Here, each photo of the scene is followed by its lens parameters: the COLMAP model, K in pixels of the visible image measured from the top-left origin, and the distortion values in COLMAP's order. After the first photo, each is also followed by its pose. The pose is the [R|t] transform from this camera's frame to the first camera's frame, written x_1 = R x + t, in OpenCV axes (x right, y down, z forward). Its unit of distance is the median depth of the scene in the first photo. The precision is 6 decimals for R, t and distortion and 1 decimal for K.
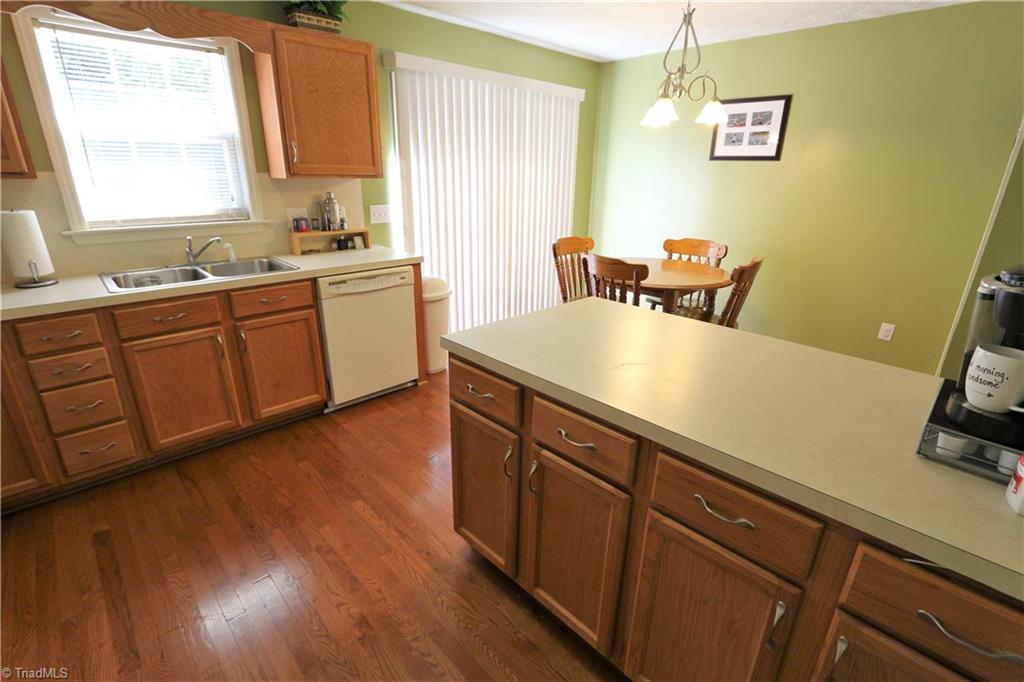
lens RADIAL K [[471.5, 0, 513.6], [0, 471.5, 343.2], [0, 0, 1]] dist [-0.027976, 0.005523]
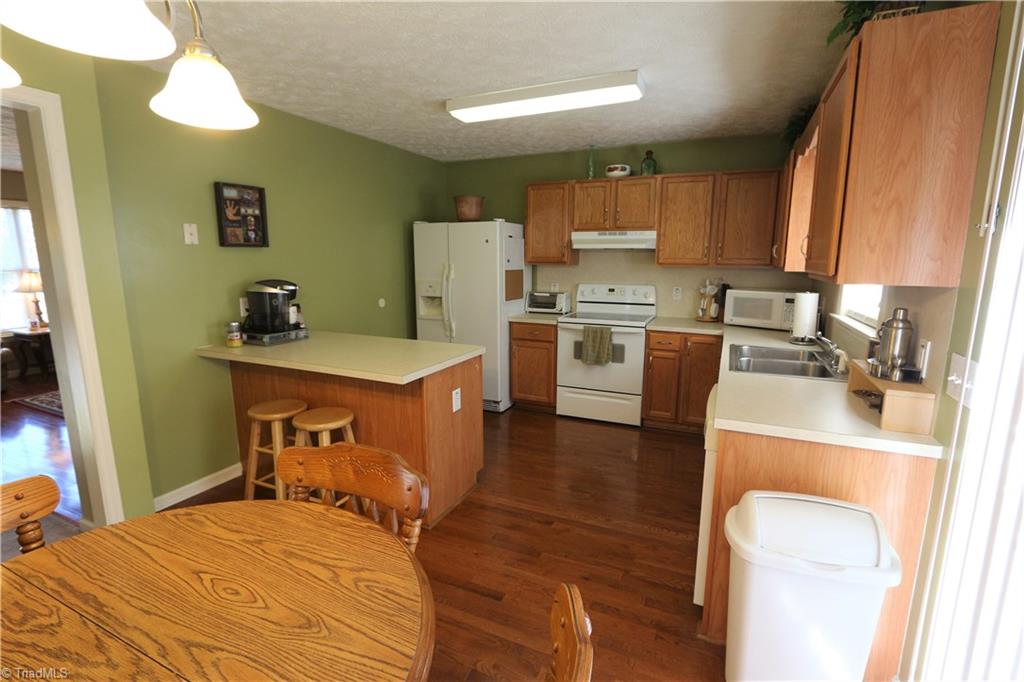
lens RADIAL K [[471.5, 0, 513.6], [0, 471.5, 343.2], [0, 0, 1]] dist [-0.027976, 0.005523]
pose [[-0.921189, 0.052267, -0.385588, 0.262541], [-0.147697, 0.869811, 0.470760, -0.547190], [0.359994, 0.490609, -0.793541, 1.480944]]
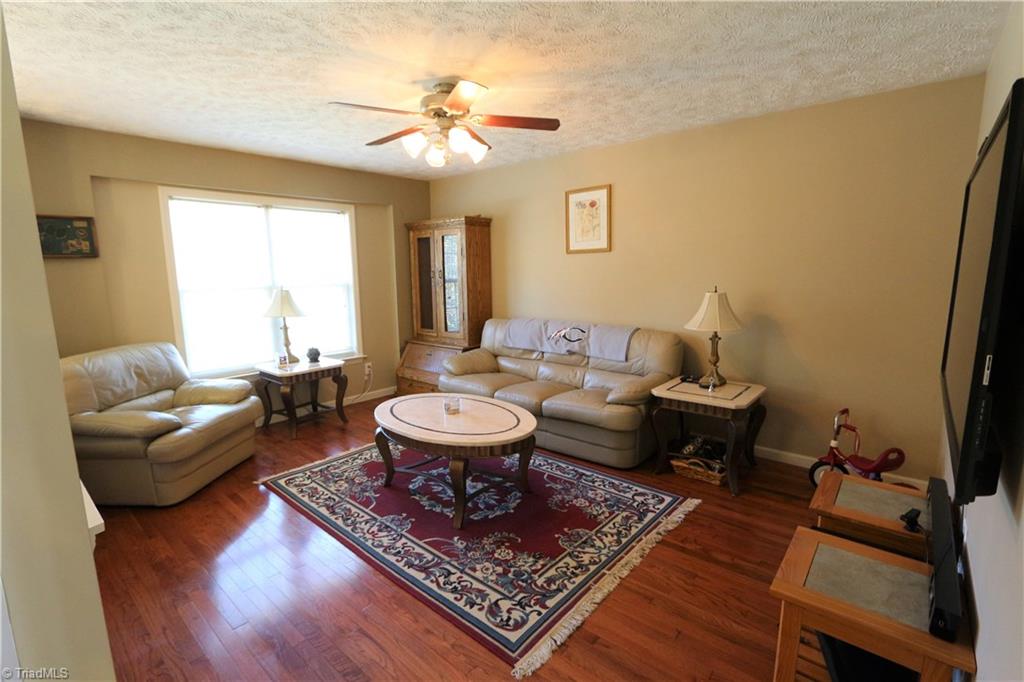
lens RADIAL K [[471.5, 0, 513.6], [0, 471.5, 343.2], [0, 0, 1]] dist [-0.027976, 0.005523]
pose [[-0.993420, 0.015710, -0.113449, 0.830368], [-0.040913, 0.876517, 0.479629, -0.178053], [0.106975, 0.481115, -0.870106, 0.489738]]
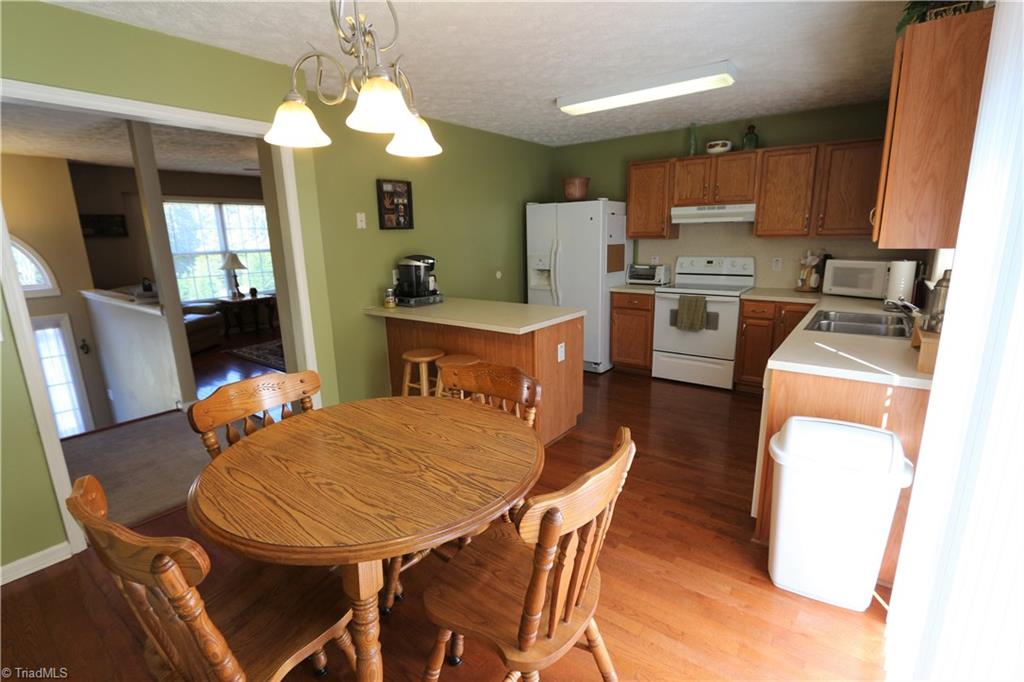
lens RADIAL K [[471.5, 0, 513.6], [0, 471.5, 343.2], [0, 0, 1]] dist [-0.027976, 0.005523]
pose [[-0.984570, 0.045467, -0.168980, 0.321115], [-0.052646, 0.843954, 0.533826, -0.617381], [0.166883, 0.534485, -0.828538, 1.681803]]
